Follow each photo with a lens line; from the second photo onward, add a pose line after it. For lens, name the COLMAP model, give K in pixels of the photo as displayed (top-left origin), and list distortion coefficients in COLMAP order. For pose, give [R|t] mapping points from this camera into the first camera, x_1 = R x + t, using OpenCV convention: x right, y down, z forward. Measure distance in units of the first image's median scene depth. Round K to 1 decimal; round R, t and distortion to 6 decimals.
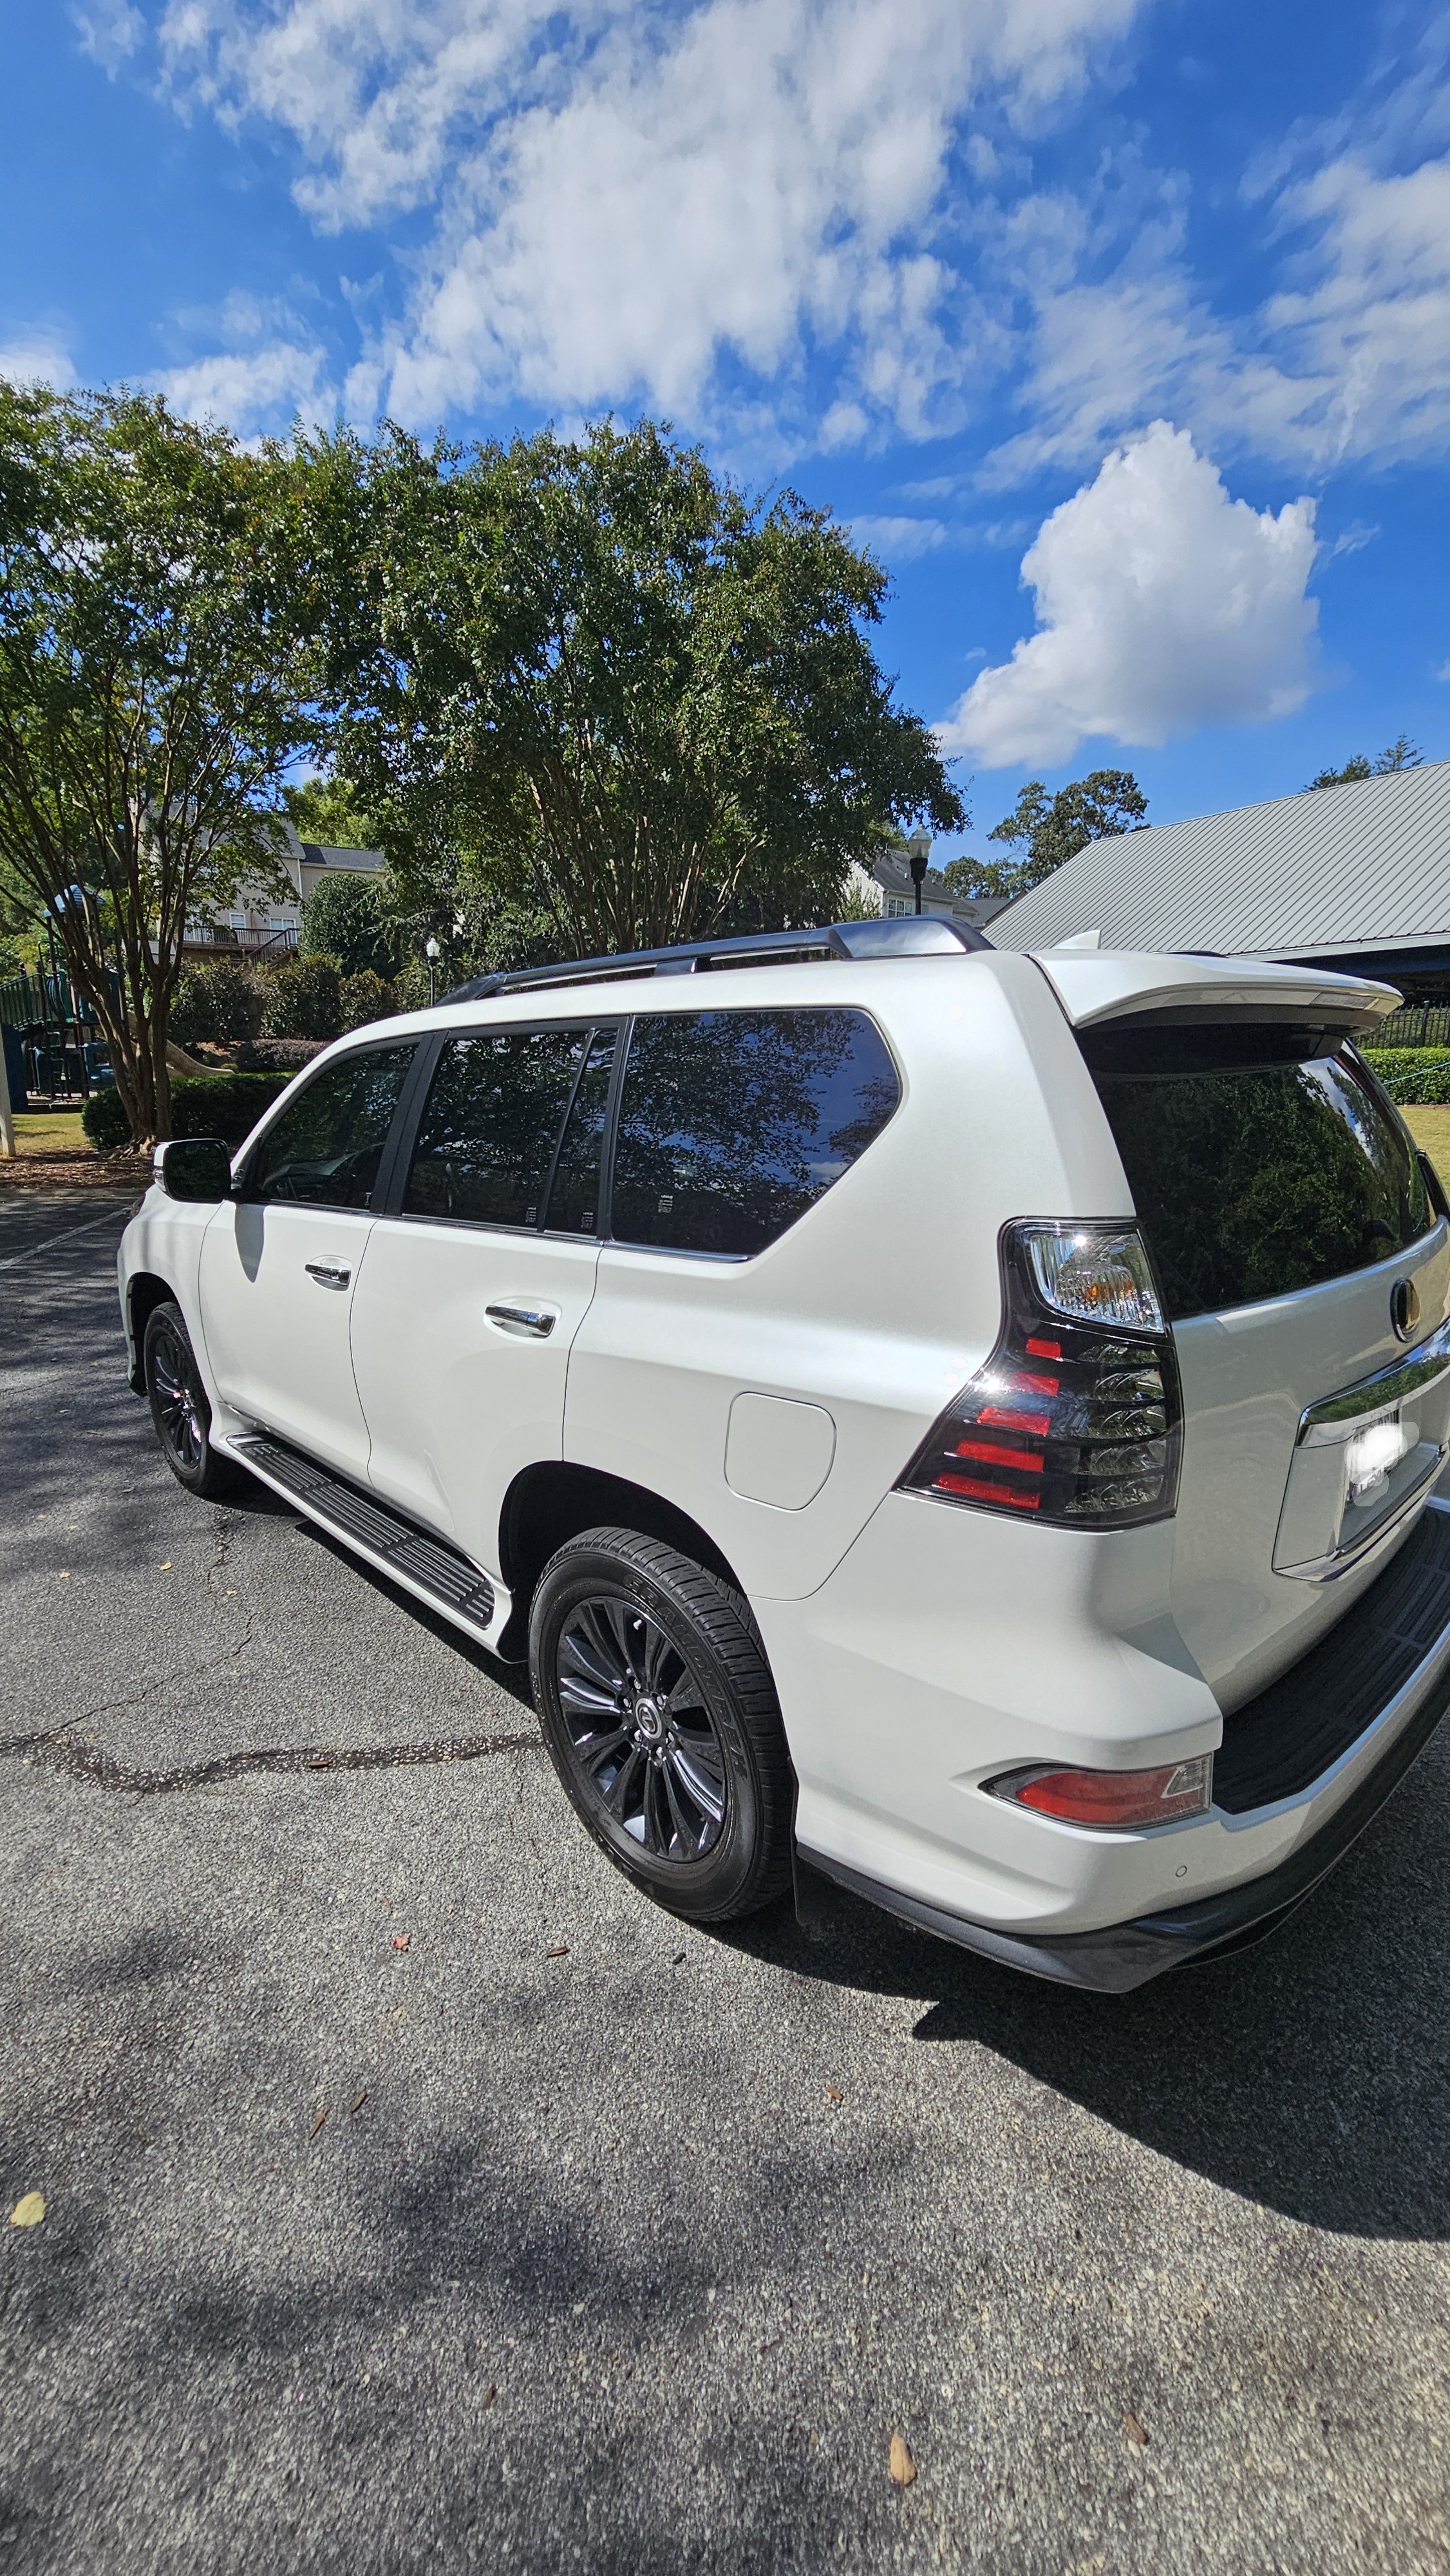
lens RADIAL K [[1057.5, 0, 709.5], [0, 1057.5, 1282.7], [0, 0, 1]] dist [0.001168, 0.000114]
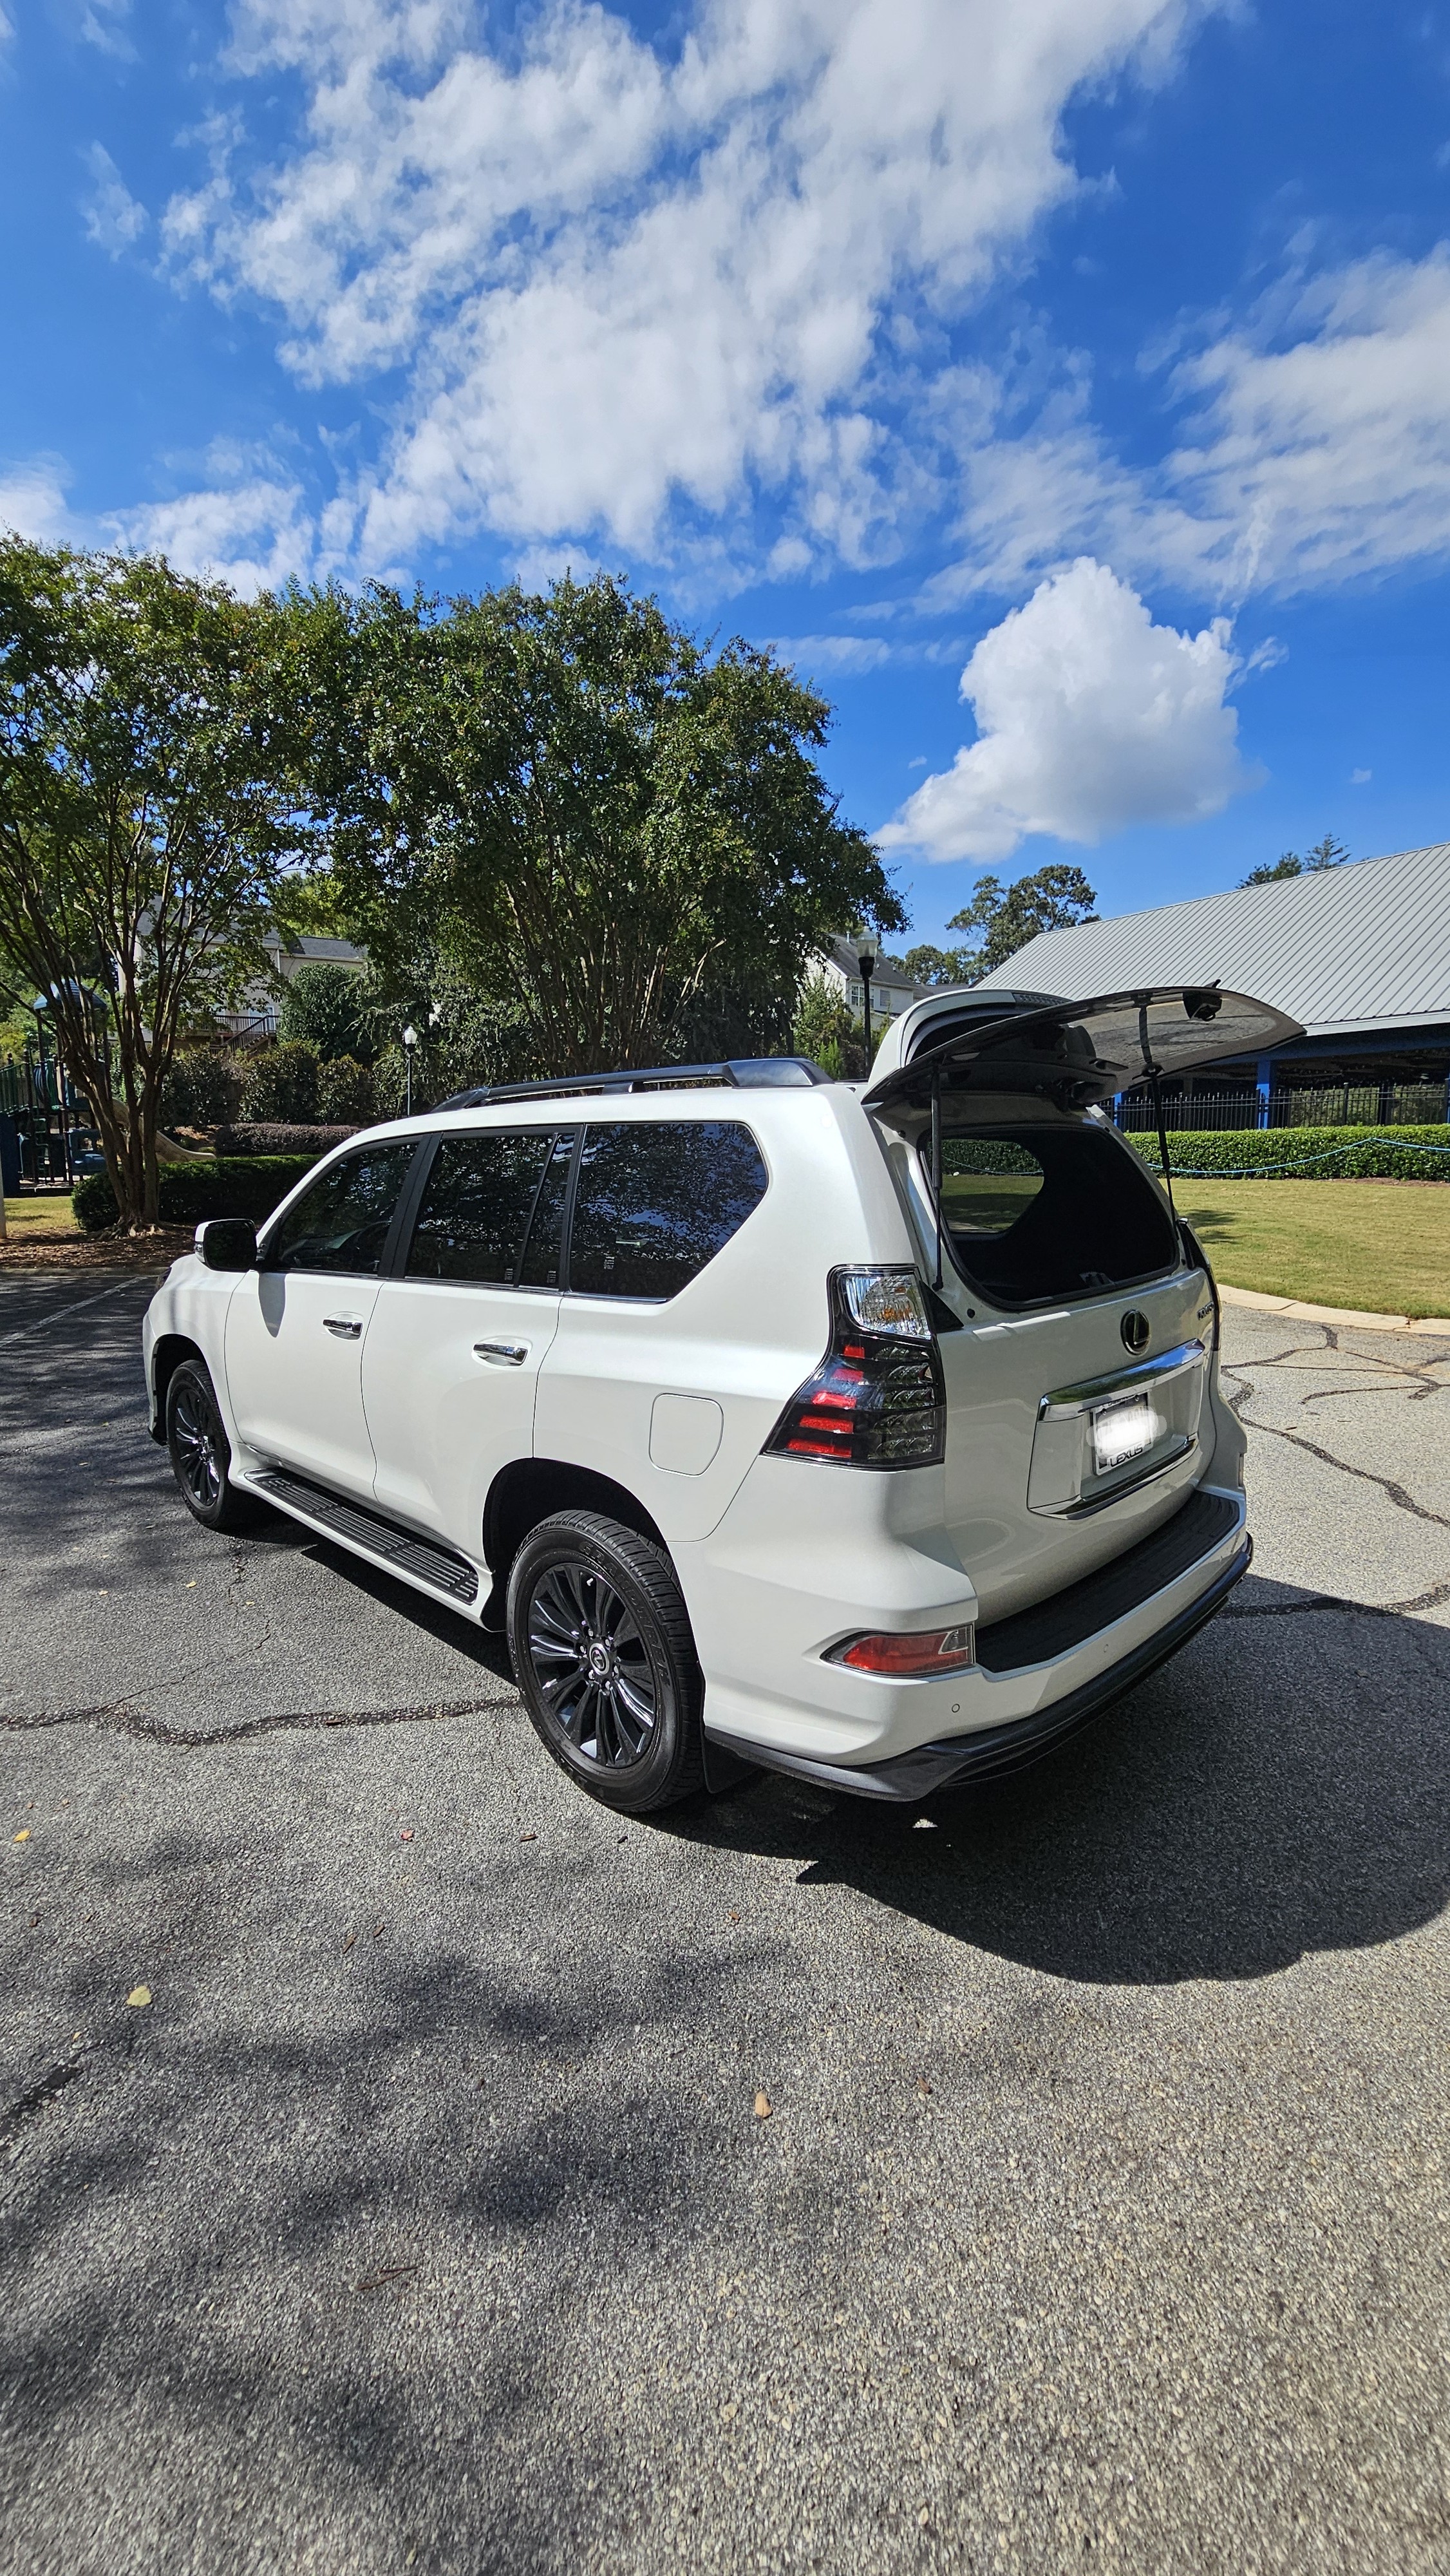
lens RADIAL K [[1057.5, 0, 709.5], [0, 1057.5, 1282.7], [0, 0, 1]] dist [0.001168, 0.000114]
pose [[0.999638, -0.010042, 0.024973, 0.025865], [0.011828, 0.997305, -0.072404, 0.024708], [-0.024179, 0.072673, 0.997063, -0.170875]]
